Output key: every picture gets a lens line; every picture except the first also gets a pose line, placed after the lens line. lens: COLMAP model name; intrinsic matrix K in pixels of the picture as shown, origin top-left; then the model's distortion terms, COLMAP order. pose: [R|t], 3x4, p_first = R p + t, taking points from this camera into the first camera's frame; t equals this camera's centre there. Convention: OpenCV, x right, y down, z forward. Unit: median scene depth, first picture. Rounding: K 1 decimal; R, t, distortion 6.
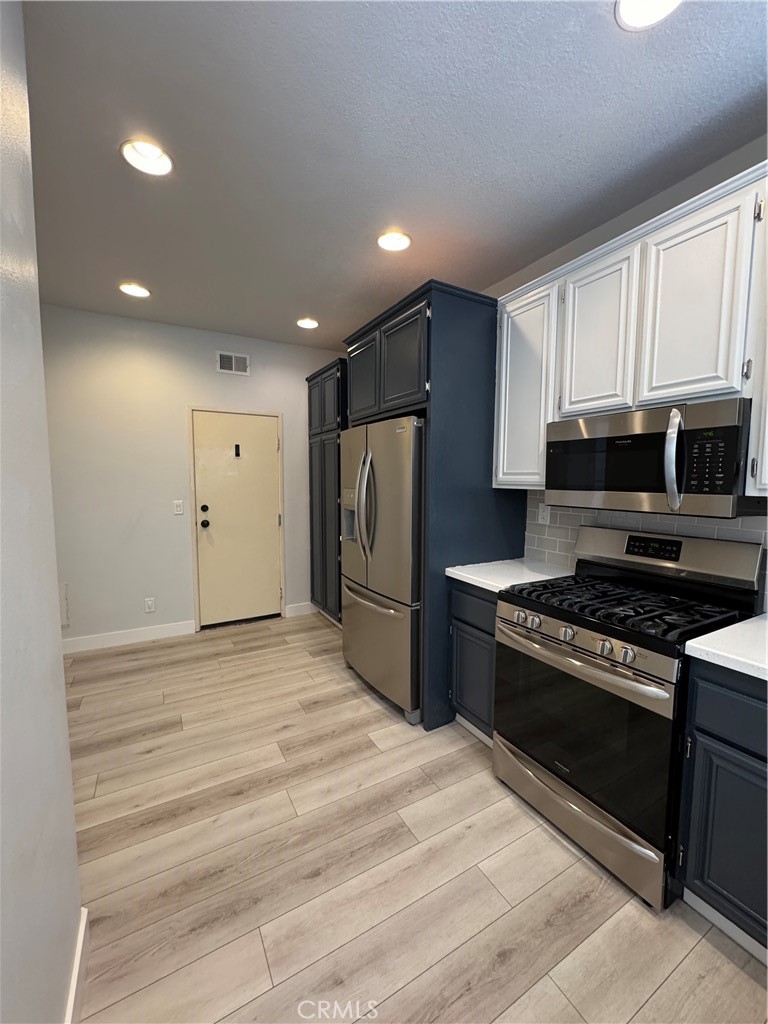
lens RADIAL K [[409.5, 0, 383.8], [0, 409.5, 512.4], [0, 0, 1]] dist [-0.003527, 0.001349]
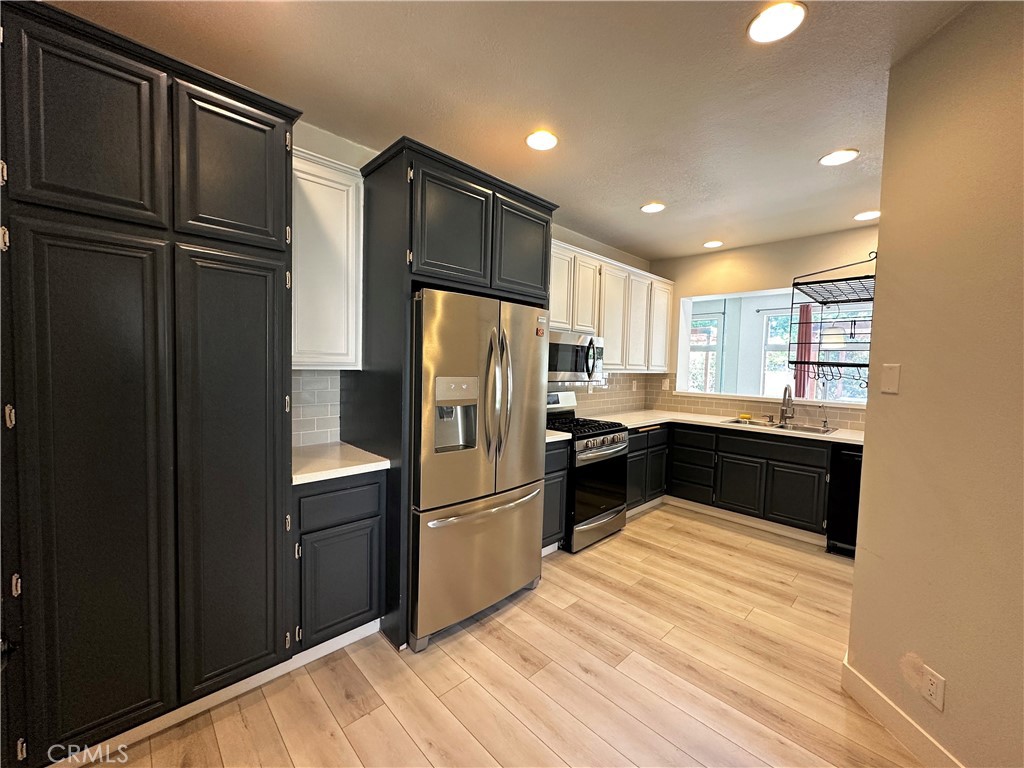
lens RADIAL K [[407.9, 0, 512.4], [0, 407.9, 386.2], [0, 0, 1]] dist [0.000623, -0.000149]
pose [[-0.246088, -0.060296, 0.967370, -1.205098], [0.054268, 0.995640, 0.075863, -0.136393], [-0.967727, 0.071166, -0.241743, 1.637764]]
